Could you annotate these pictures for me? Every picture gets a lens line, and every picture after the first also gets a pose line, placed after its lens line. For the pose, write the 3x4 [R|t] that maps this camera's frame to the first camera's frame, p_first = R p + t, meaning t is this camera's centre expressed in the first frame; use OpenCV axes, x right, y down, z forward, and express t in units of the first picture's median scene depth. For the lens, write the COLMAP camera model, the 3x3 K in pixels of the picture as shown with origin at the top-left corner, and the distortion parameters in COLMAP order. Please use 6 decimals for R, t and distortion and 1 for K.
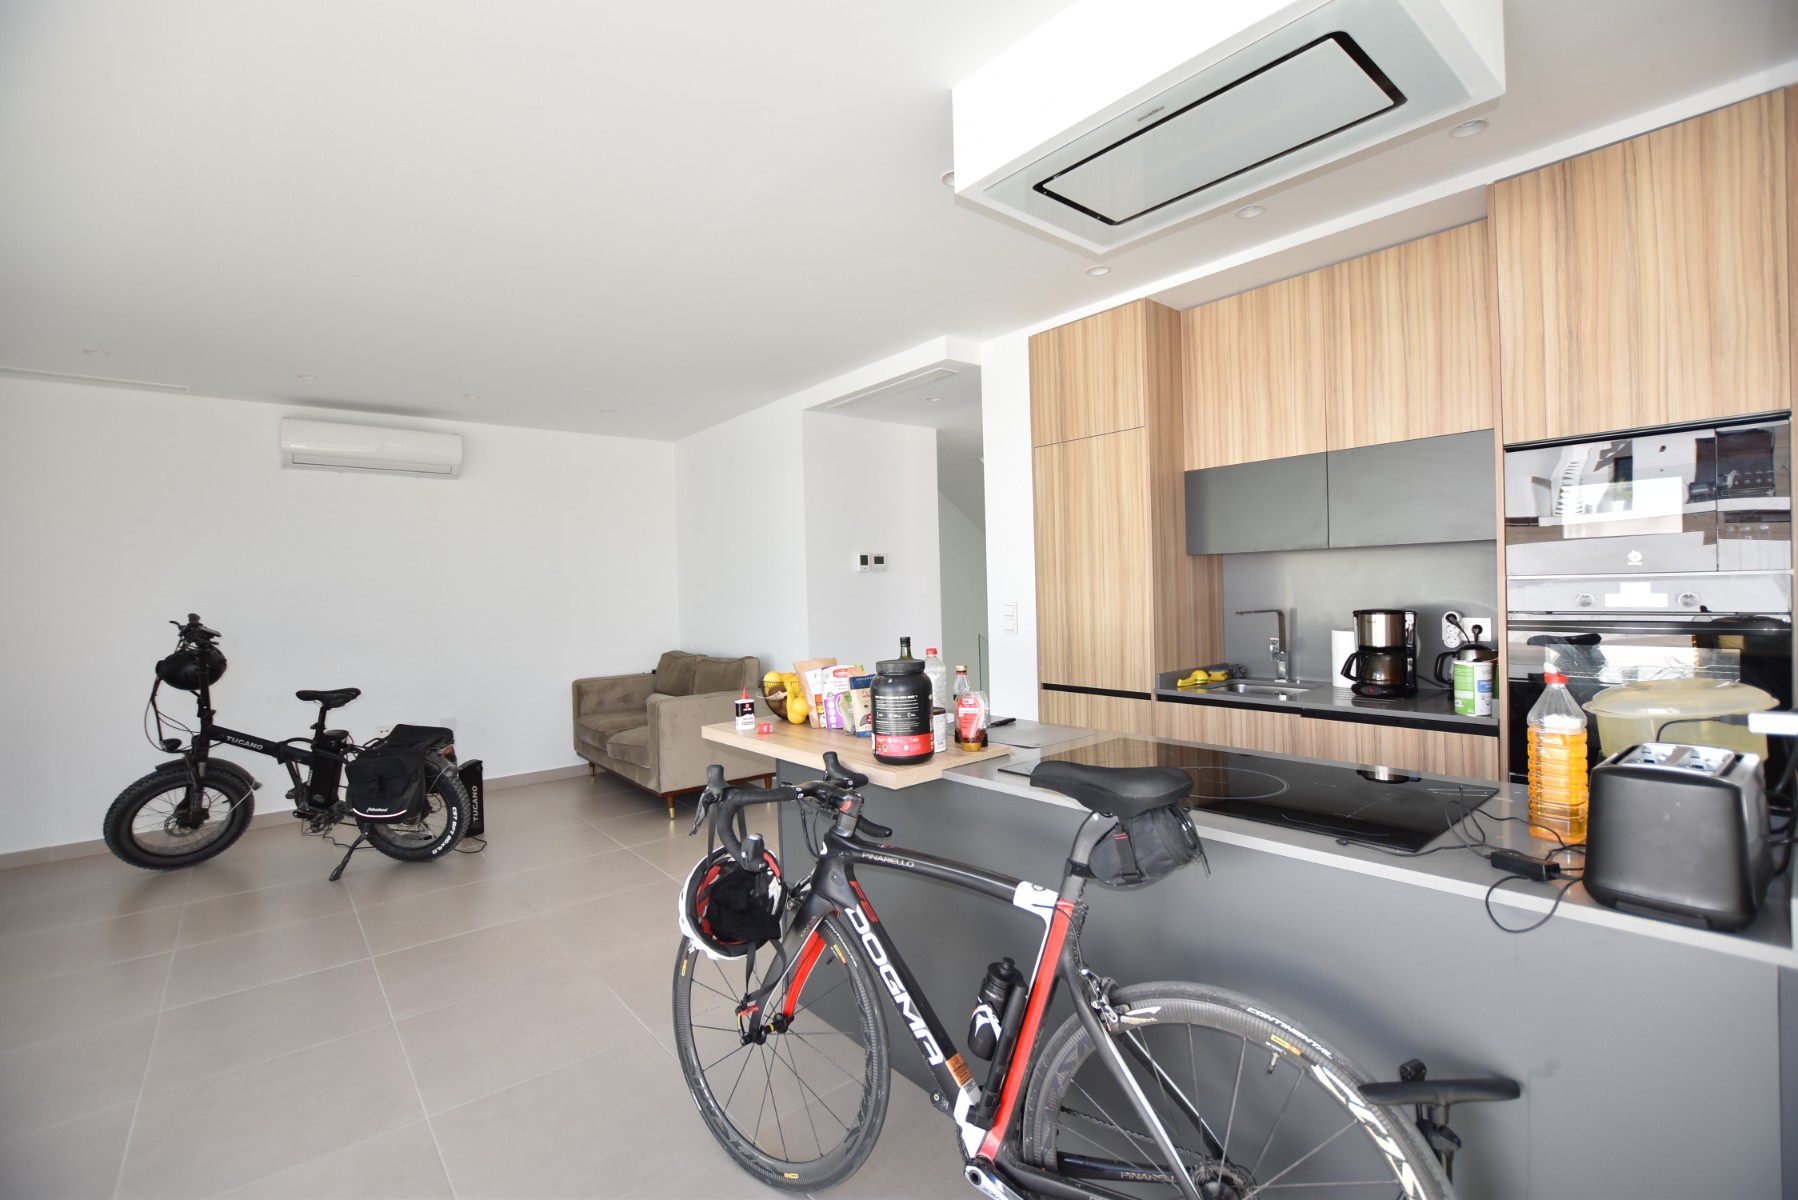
lens RADIAL K [[790.7, 0, 900.8], [0, 790.7, 600.0], [0, 0, 1]] dist [-0.036976, 0.007081]
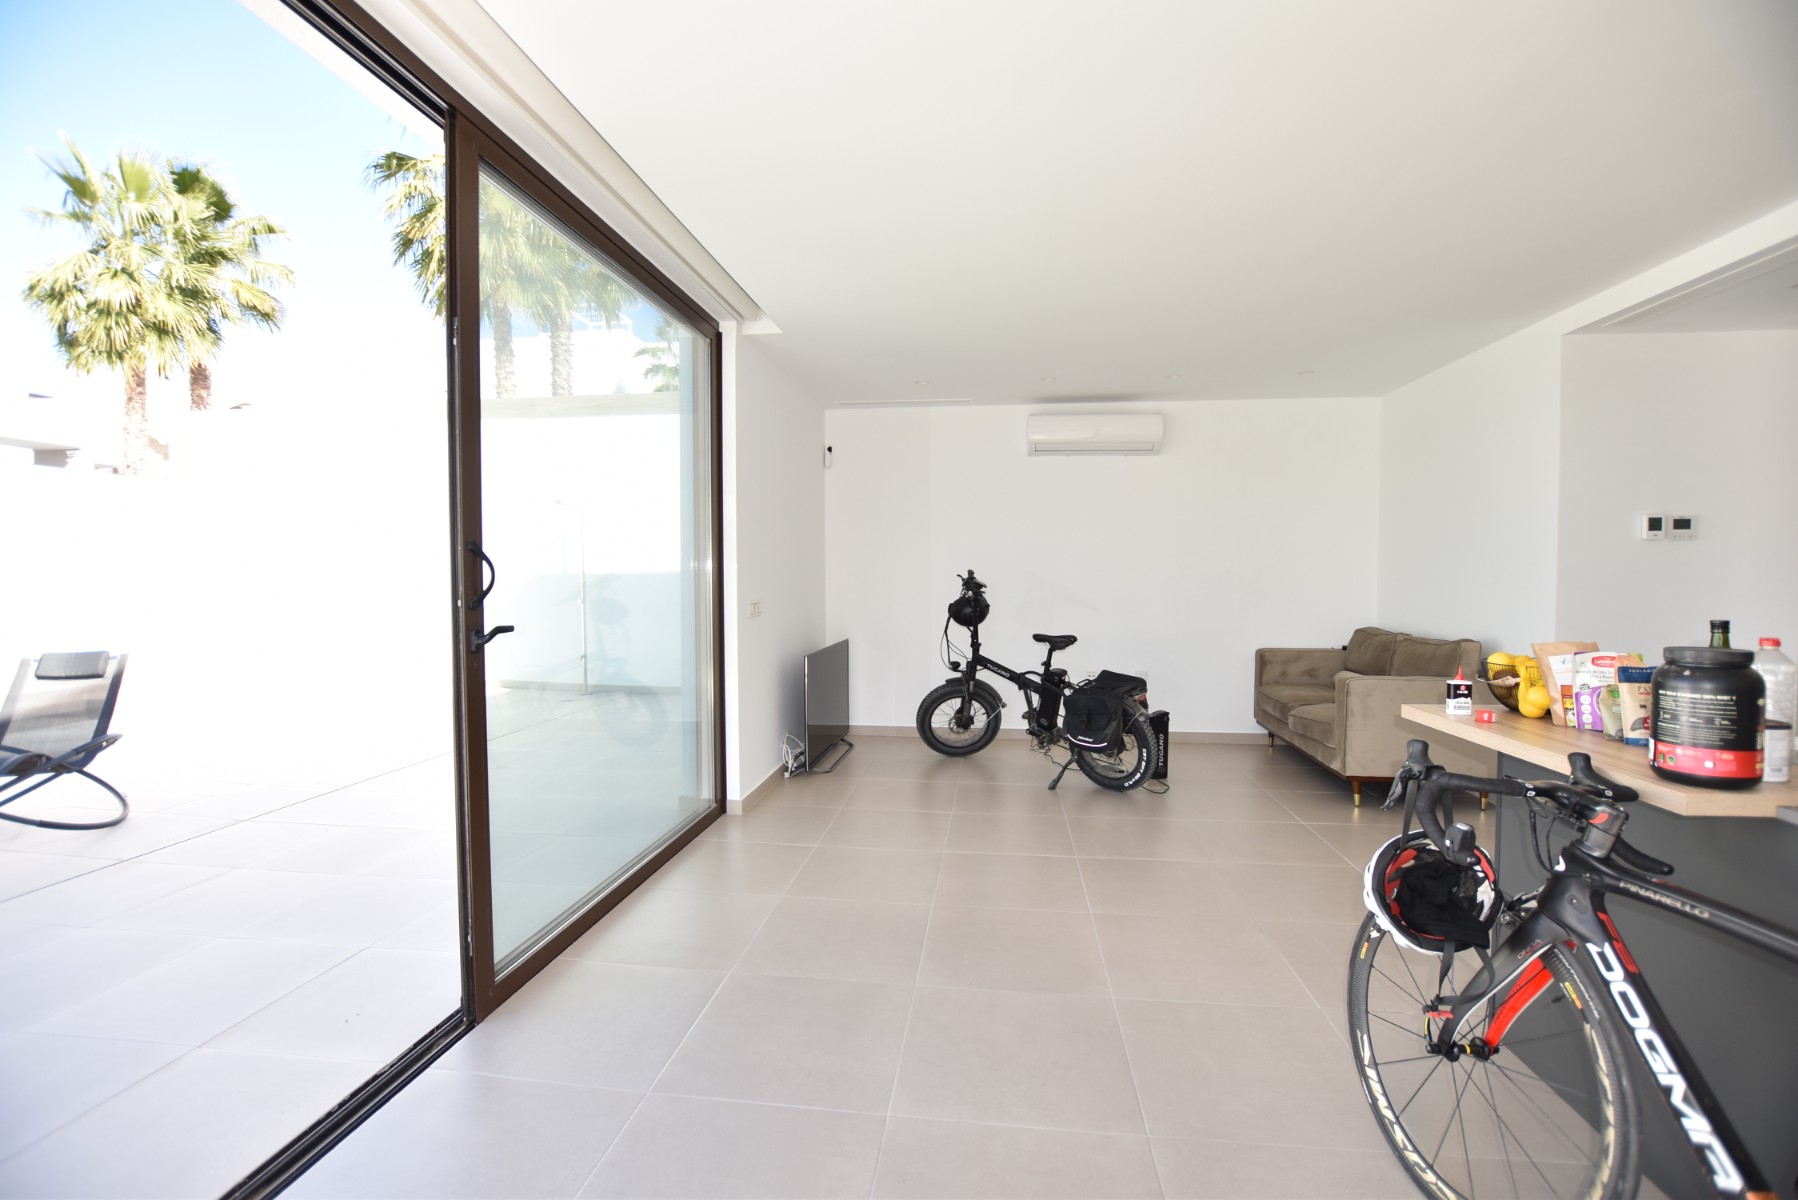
lens RADIAL K [[790.7, 0, 898.5], [0, 790.7, 600.8], [0, 0, 1]] dist [-0.036976, 0.007081]
pose [[0.679472, 0.053540, -0.731746, 0.003209], [-0.026966, 0.998482, 0.048018, 0.008876], [0.733206, -0.012895, 0.679884, -0.026316]]
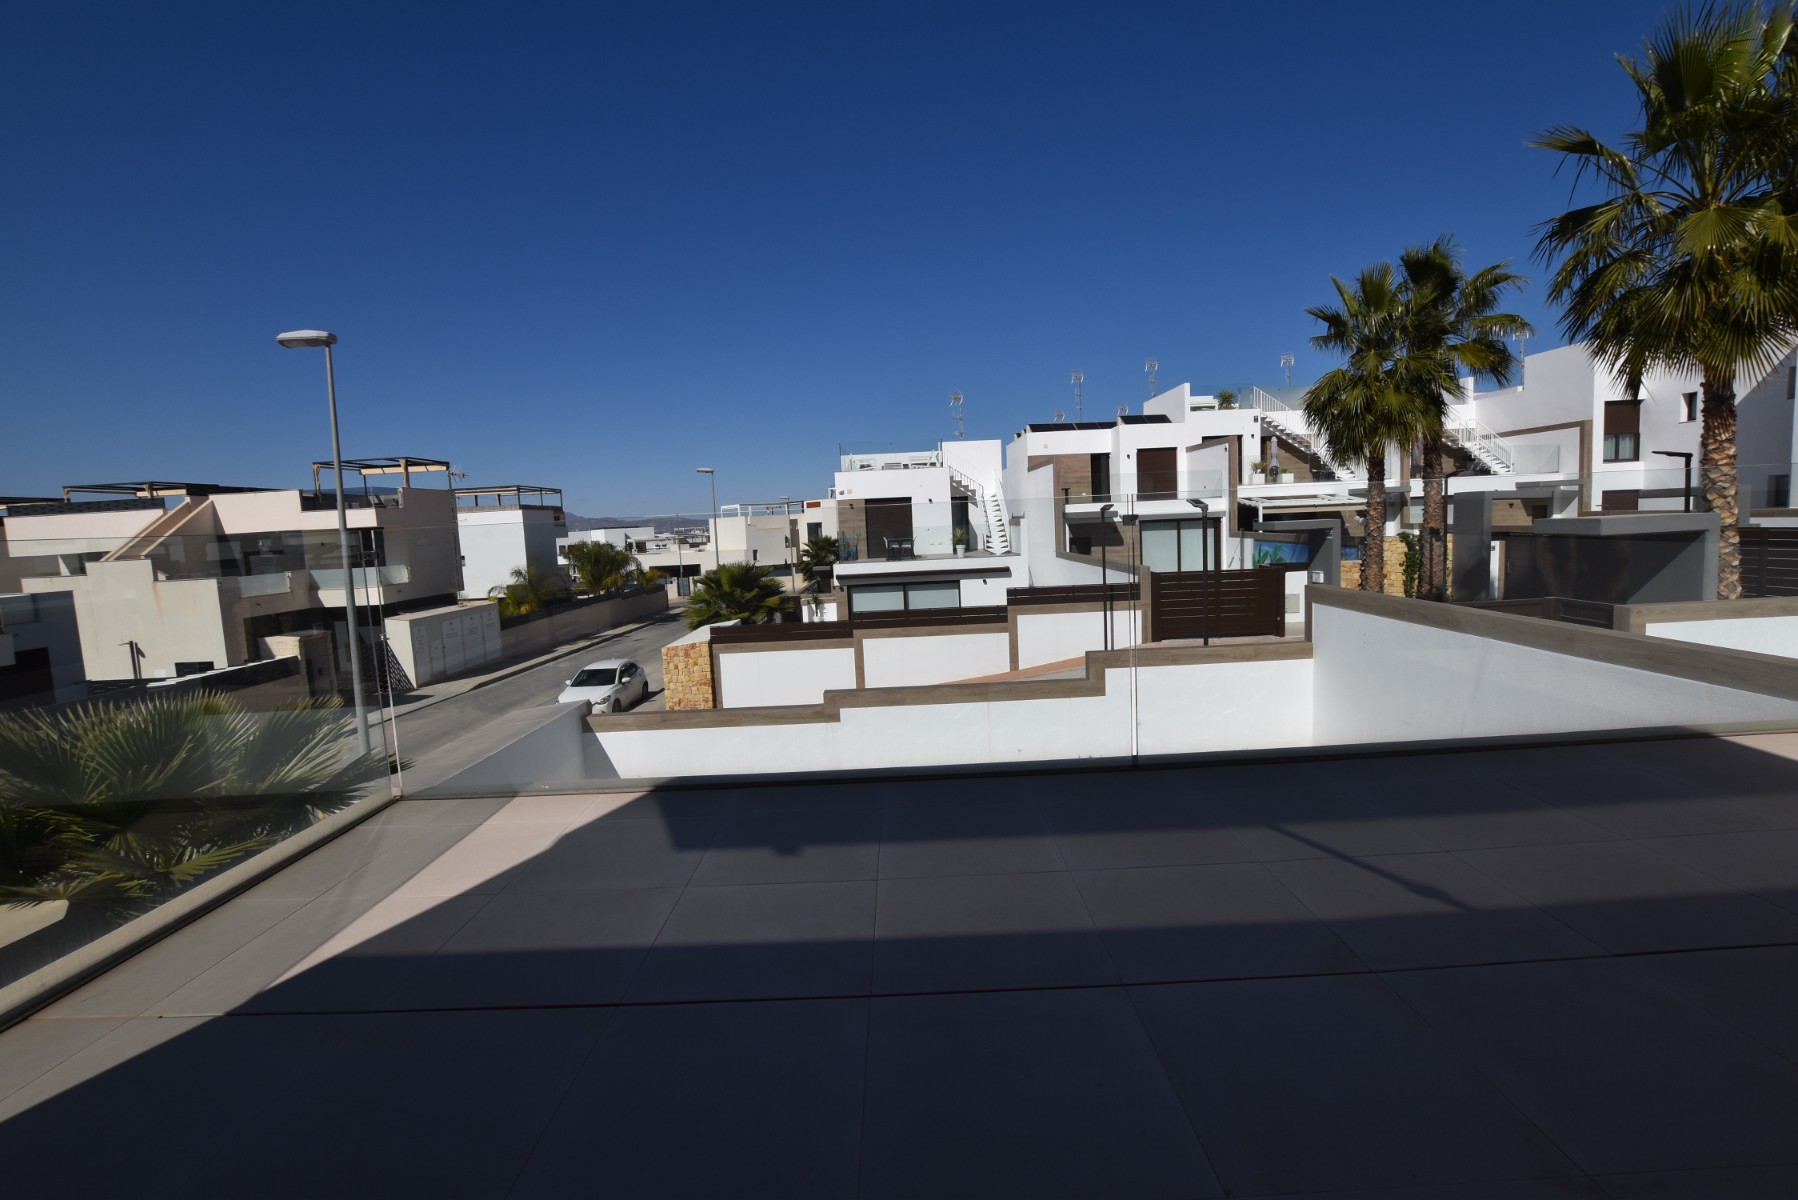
lens RADIAL K [[790.7, 0, 900.1], [0, 790.7, 596.8], [0, 0, 1]] dist [-0.036976, 0.007081]
pose [[-0.634783, 0.130378, -0.761612, -0.025065], [0.053125, 0.990693, 0.125316, -0.828680], [0.770862, 0.039088, -0.635801, 0.667755]]
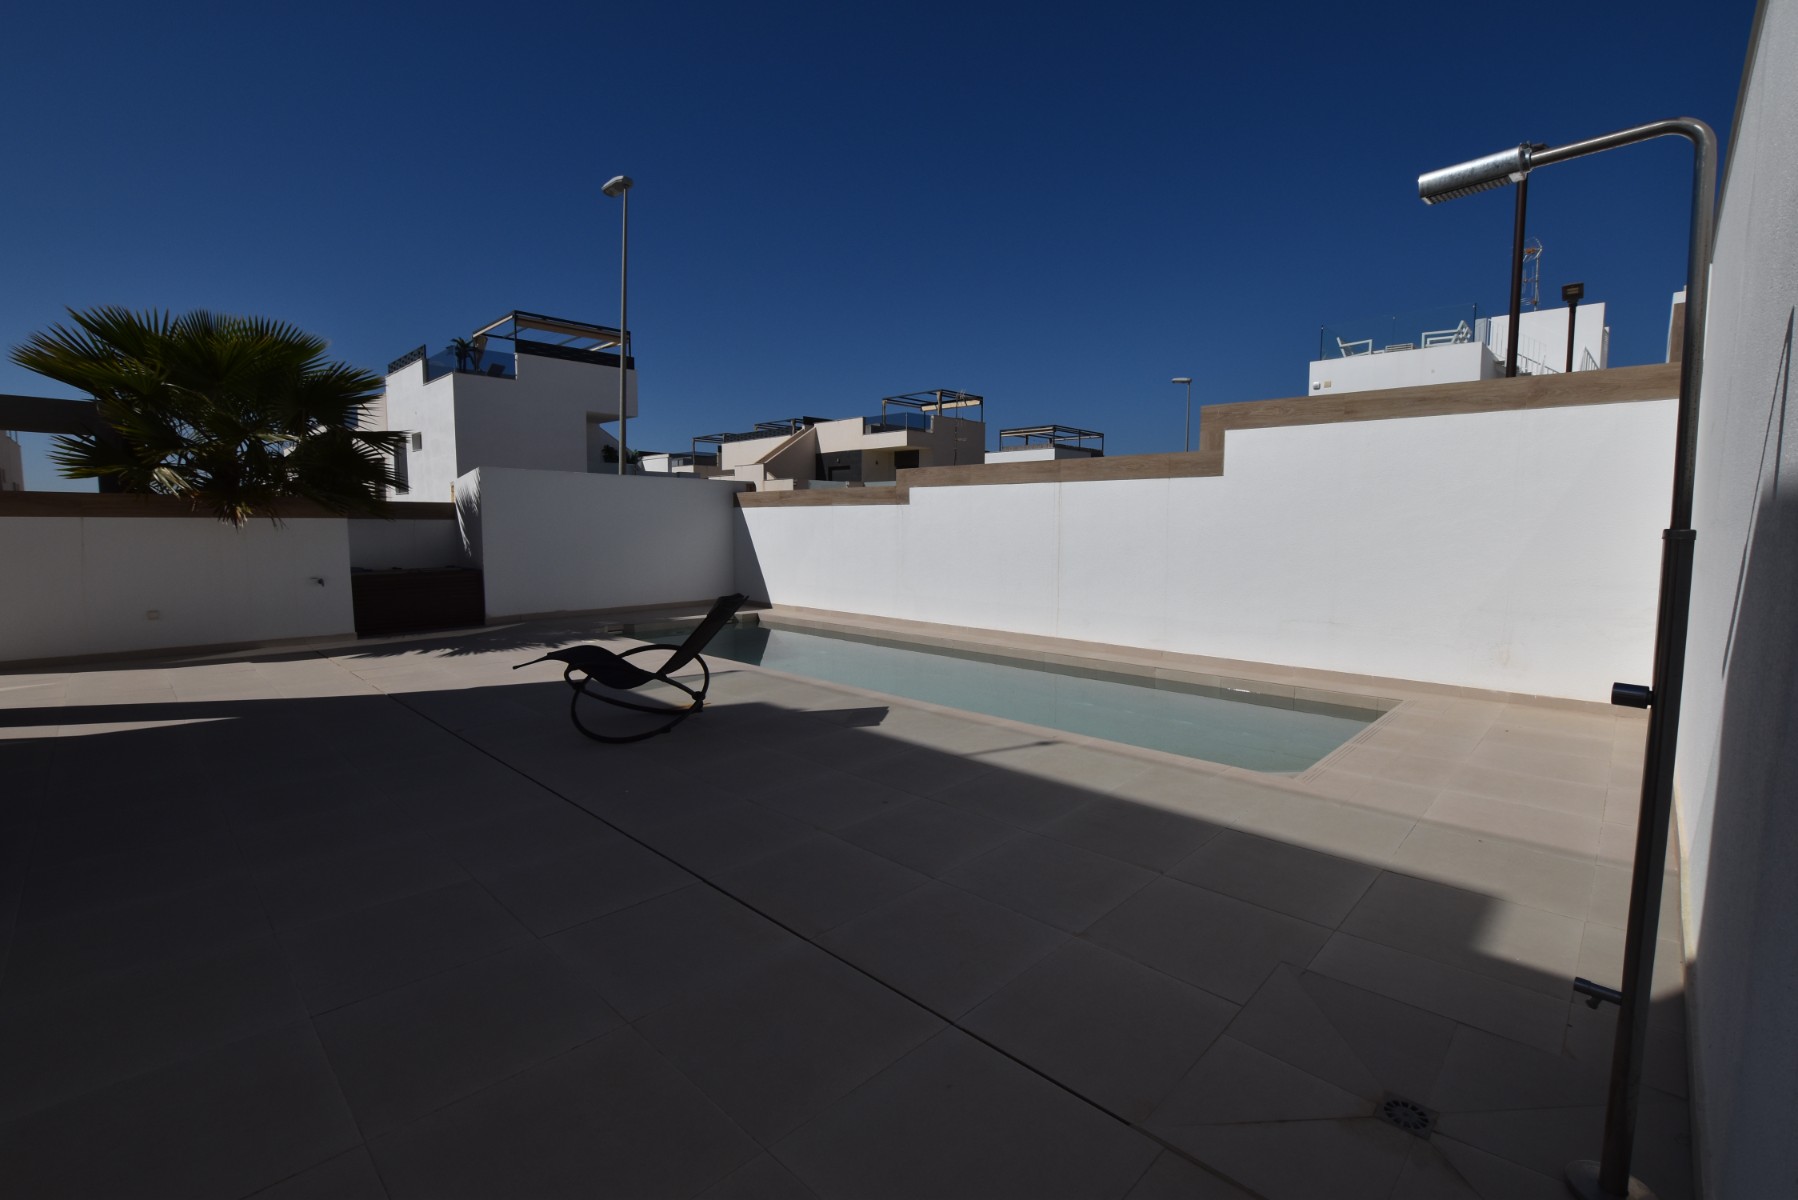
lens RADIAL K [[790.7, 0, 900.2], [0, 790.7, 601.5], [0, 0, 1]] dist [-0.036976, 0.007081]
pose [[-0.994198, 0.031677, -0.102791, -1.833012], [0.019964, 0.993390, 0.113039, 0.043364], [0.105692, 0.110331, -0.988259, 1.152703]]
